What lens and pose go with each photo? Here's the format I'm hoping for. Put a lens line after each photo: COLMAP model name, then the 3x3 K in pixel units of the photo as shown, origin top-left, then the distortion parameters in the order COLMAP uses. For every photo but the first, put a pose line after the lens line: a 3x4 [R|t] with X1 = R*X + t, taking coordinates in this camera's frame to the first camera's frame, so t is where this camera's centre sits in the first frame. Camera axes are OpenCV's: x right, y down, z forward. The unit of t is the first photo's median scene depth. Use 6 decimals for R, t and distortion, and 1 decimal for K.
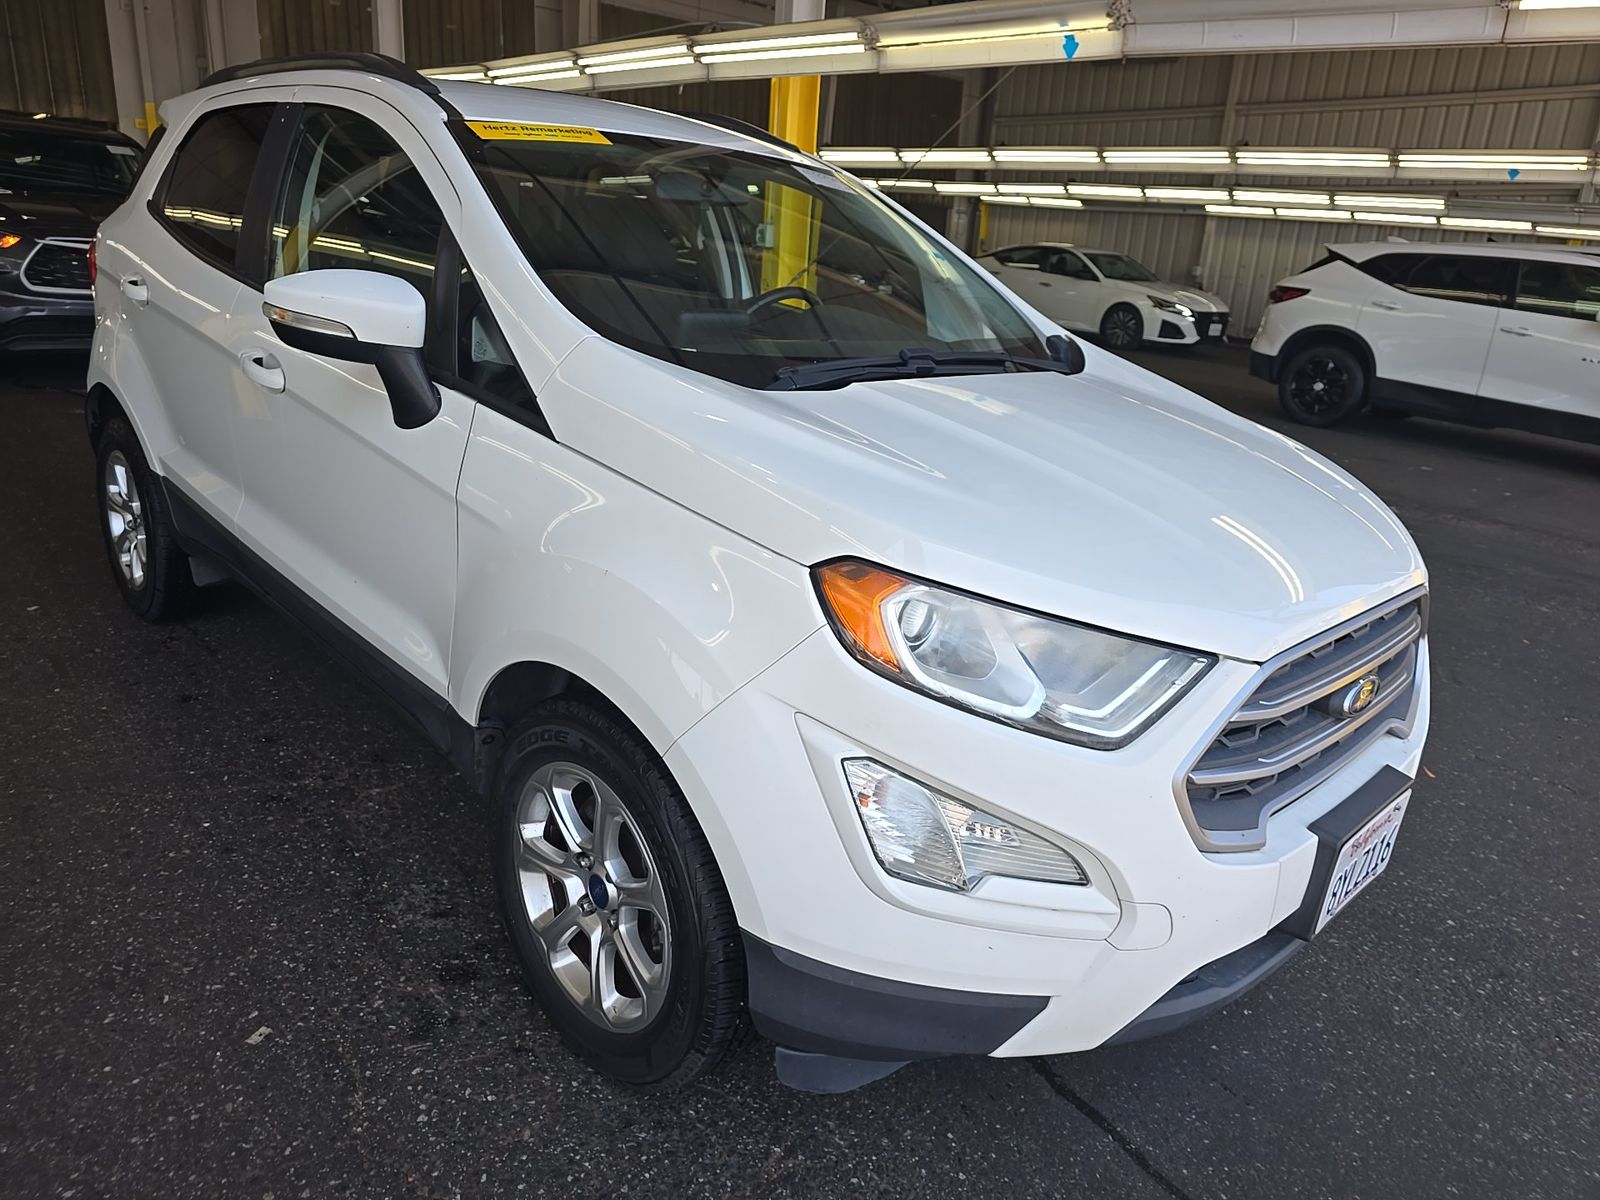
lens RADIAL K [[1070.9, 0, 807.4], [0, 1070.9, 602.7], [0, 0, 1]] dist [0.025148, -0.018242]
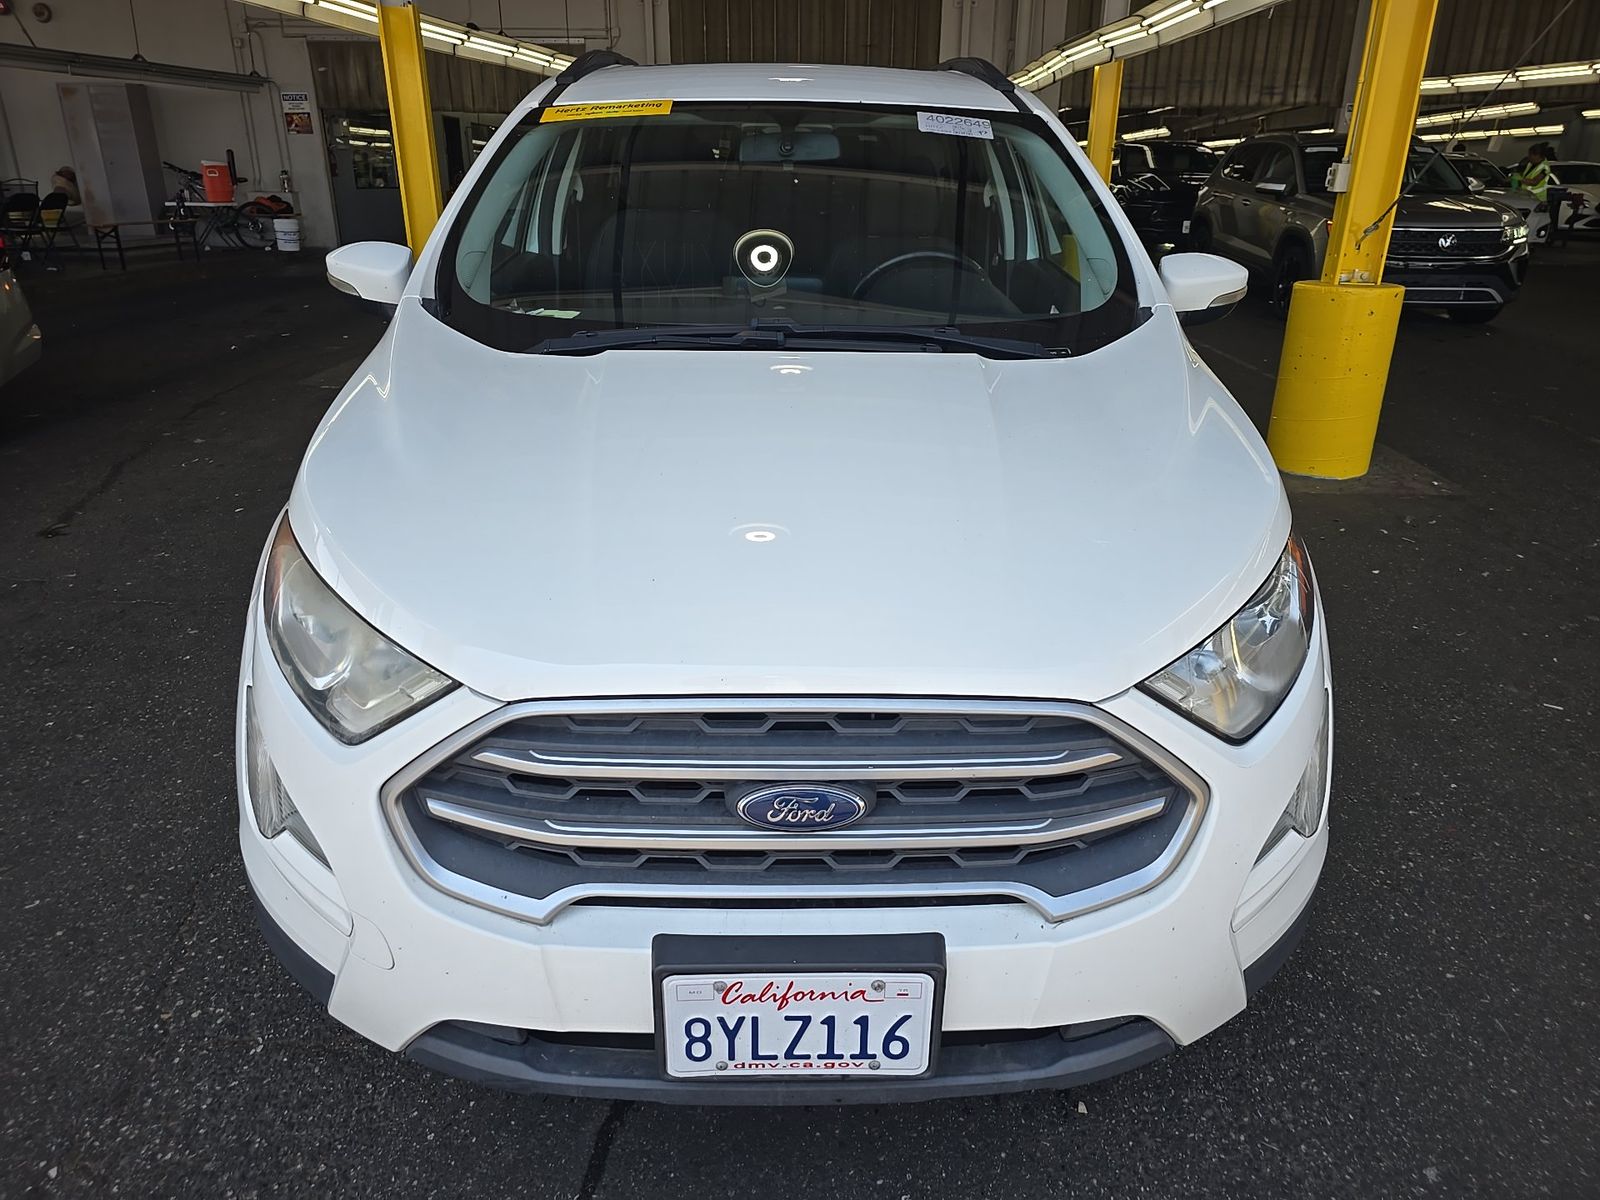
lens RADIAL K [[1070.9, 0, 796.7], [0, 1070.9, 594.7], [0, 0, 1]] dist [0.025148, -0.018242]
pose [[0.736289, 0.196767, -0.647426, 0.738572], [-0.178291, 0.979391, 0.094896, -0.097024], [0.652756, 0.045560, 0.756197, 0.336588]]
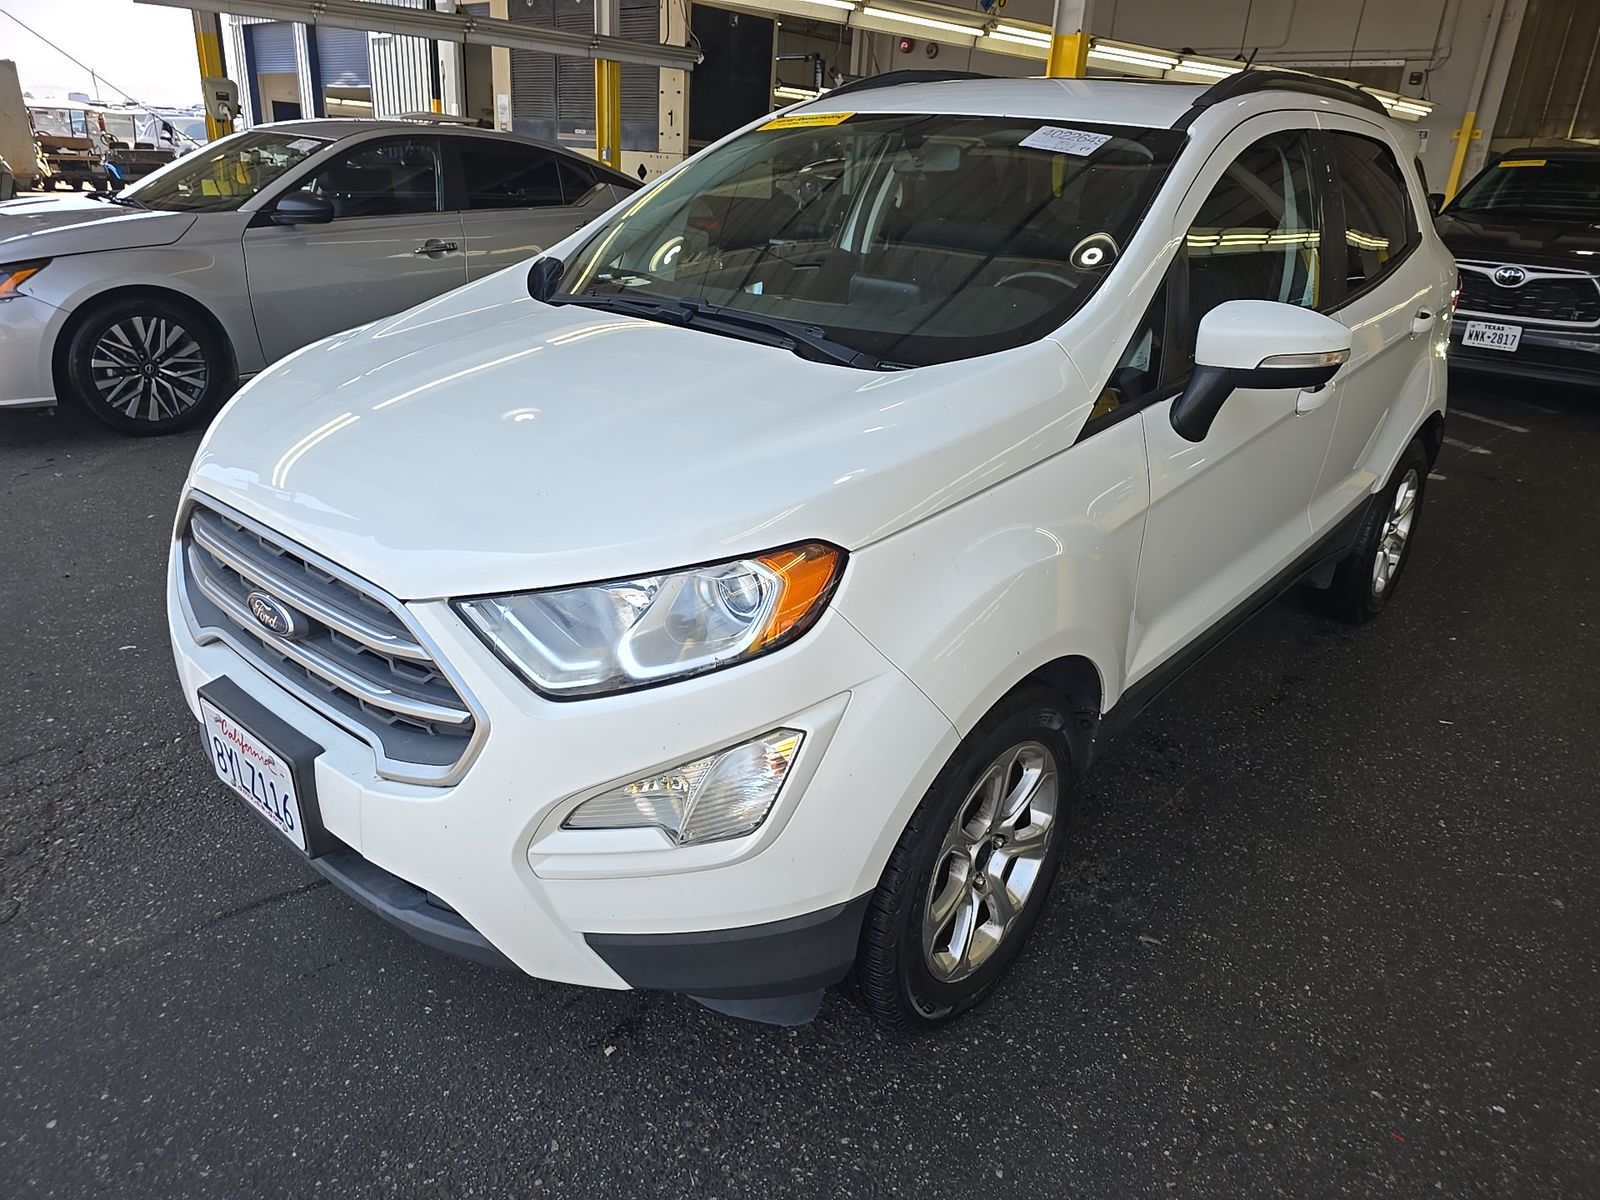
lens RADIAL K [[1070.9, 0, 767.7], [0, 1070.9, 596.9], [0, 0, 1]] dist [0.025148, -0.018242]
pose [[0.104574, 0.320674, -0.941399, 1.150148], [-0.365303, 0.892804, 0.263542, -0.275167], [0.924996, 0.316337, 0.210507, 0.931034]]
